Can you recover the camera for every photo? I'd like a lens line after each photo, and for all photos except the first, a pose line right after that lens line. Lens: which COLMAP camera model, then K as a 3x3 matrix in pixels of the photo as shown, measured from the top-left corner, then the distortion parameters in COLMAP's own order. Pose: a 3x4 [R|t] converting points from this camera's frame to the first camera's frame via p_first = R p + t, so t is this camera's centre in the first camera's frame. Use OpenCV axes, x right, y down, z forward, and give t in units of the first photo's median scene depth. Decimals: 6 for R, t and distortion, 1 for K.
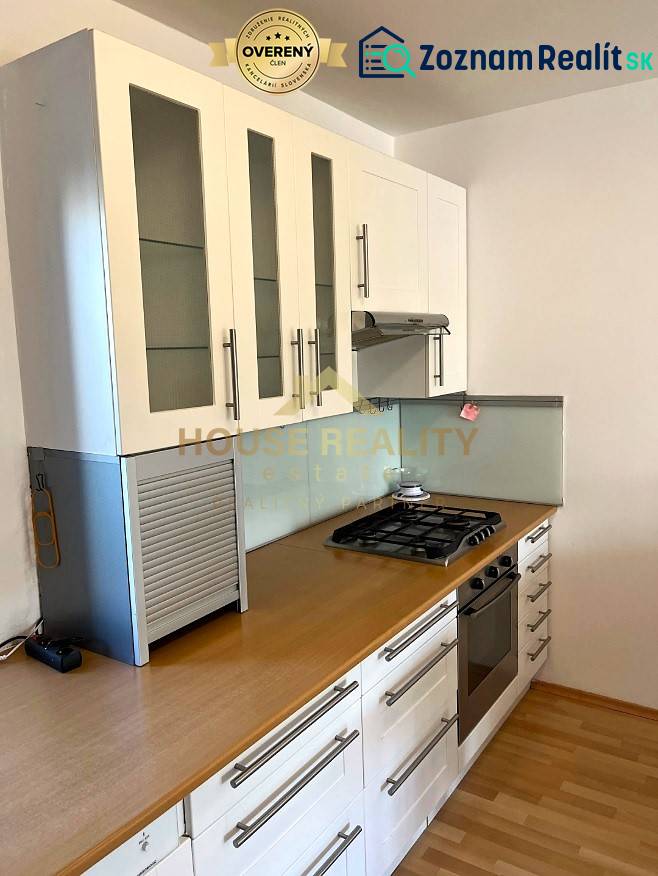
lens RADIAL K [[678.1, 0, 329.0], [0, 678.1, 438.0], [0, 0, 1]] dist [0.065282, 0.001717]
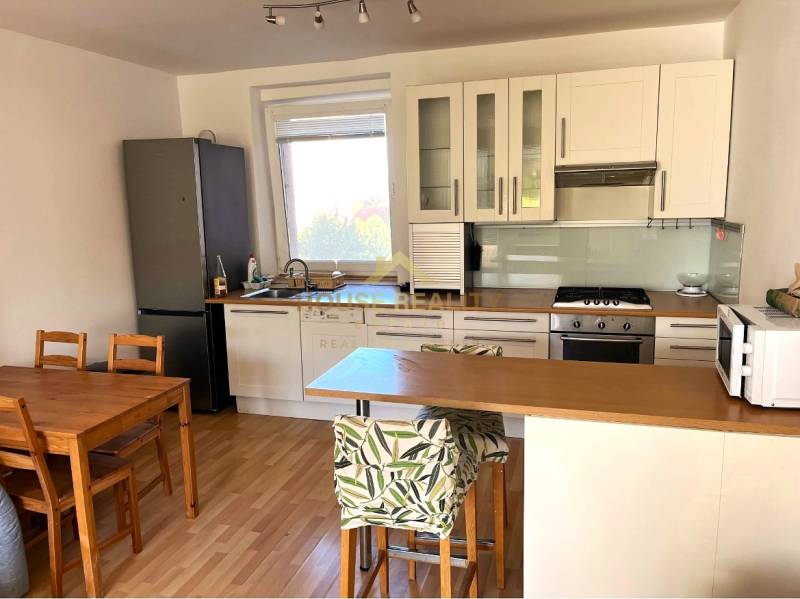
lens RADIAL K [[619.2, 0, 400.0], [0, 619.2, 299.5], [0, 0, 1]] dist [0.065282, 0.001717]
pose [[0.286722, 0.196615, -0.937621, 1.785851], [-0.109652, 0.979017, 0.171764, -0.083352], [0.951718, 0.053563, 0.302265, 0.109556]]
